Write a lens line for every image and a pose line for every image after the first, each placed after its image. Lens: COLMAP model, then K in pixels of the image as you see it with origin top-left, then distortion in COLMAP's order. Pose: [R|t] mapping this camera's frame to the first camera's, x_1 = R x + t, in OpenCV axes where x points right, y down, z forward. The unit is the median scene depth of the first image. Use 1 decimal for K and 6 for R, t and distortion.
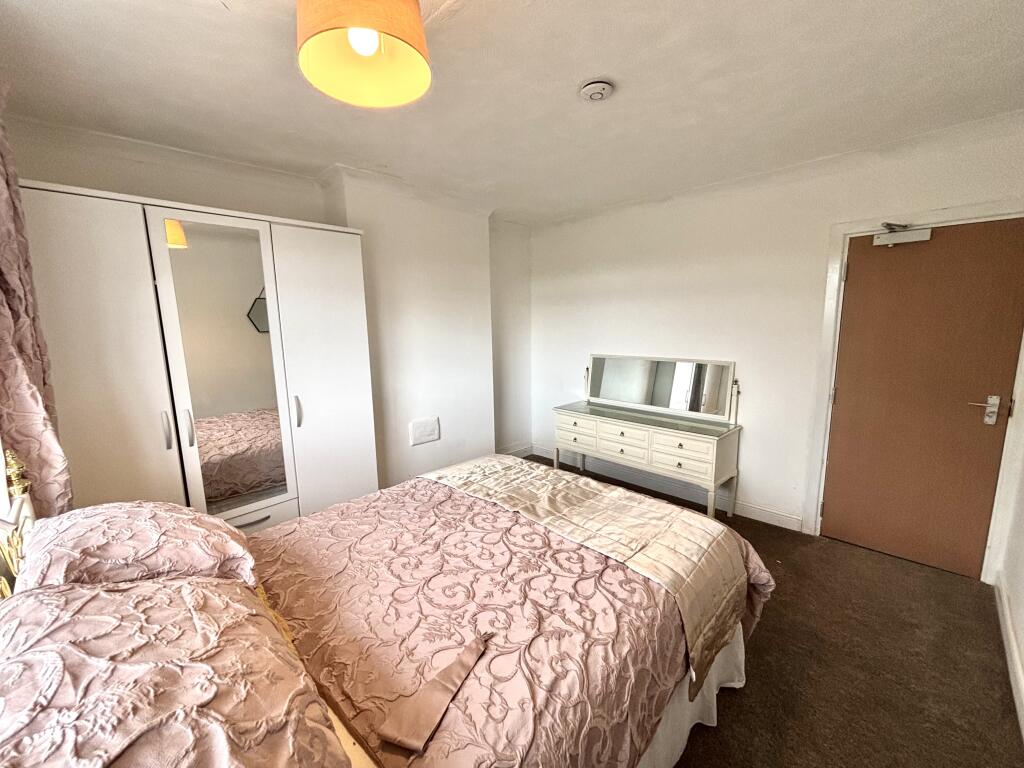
lens RADIAL K [[418.7, 0, 510.7], [0, 418.7, 383.9], [0, 0, 1]] dist [-0.002333, -0.000129]
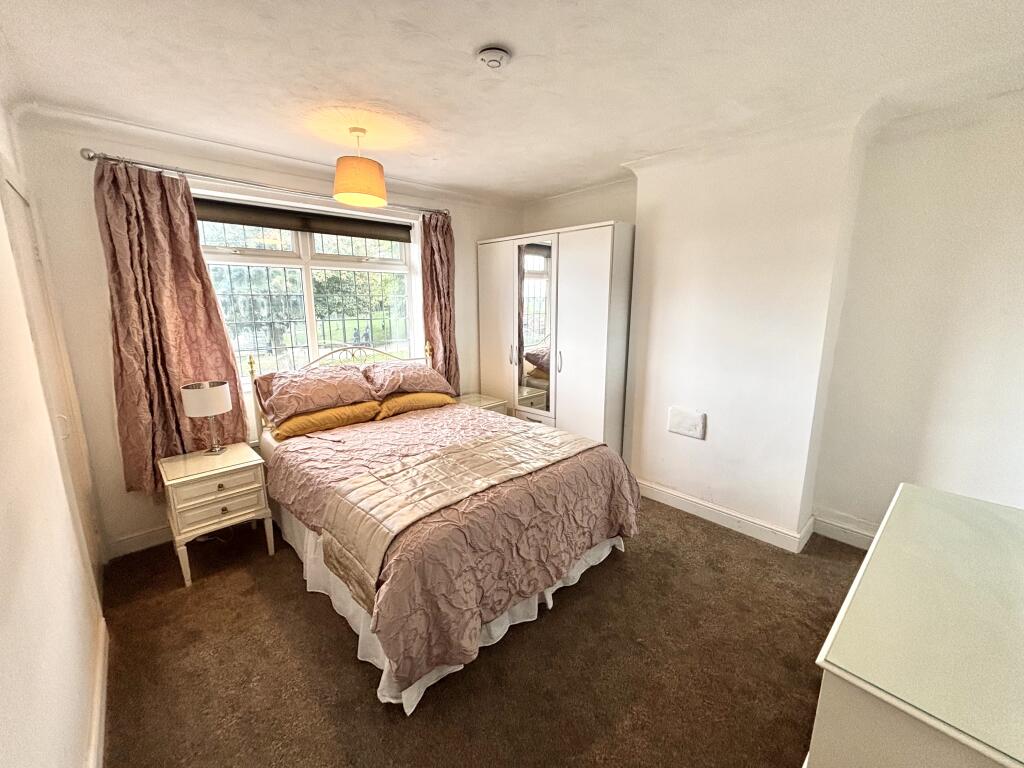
lens RADIAL K [[418.7, 0, 510.7], [0, 418.7, 382.0], [0, 0, 1]] dist [-0.002333, -0.000129]
pose [[-0.041487, 0.210478, -0.976718, 1.033445], [-0.154063, 0.964521, 0.214394, -0.165488], [0.987190, 0.159371, -0.007588, 0.940276]]
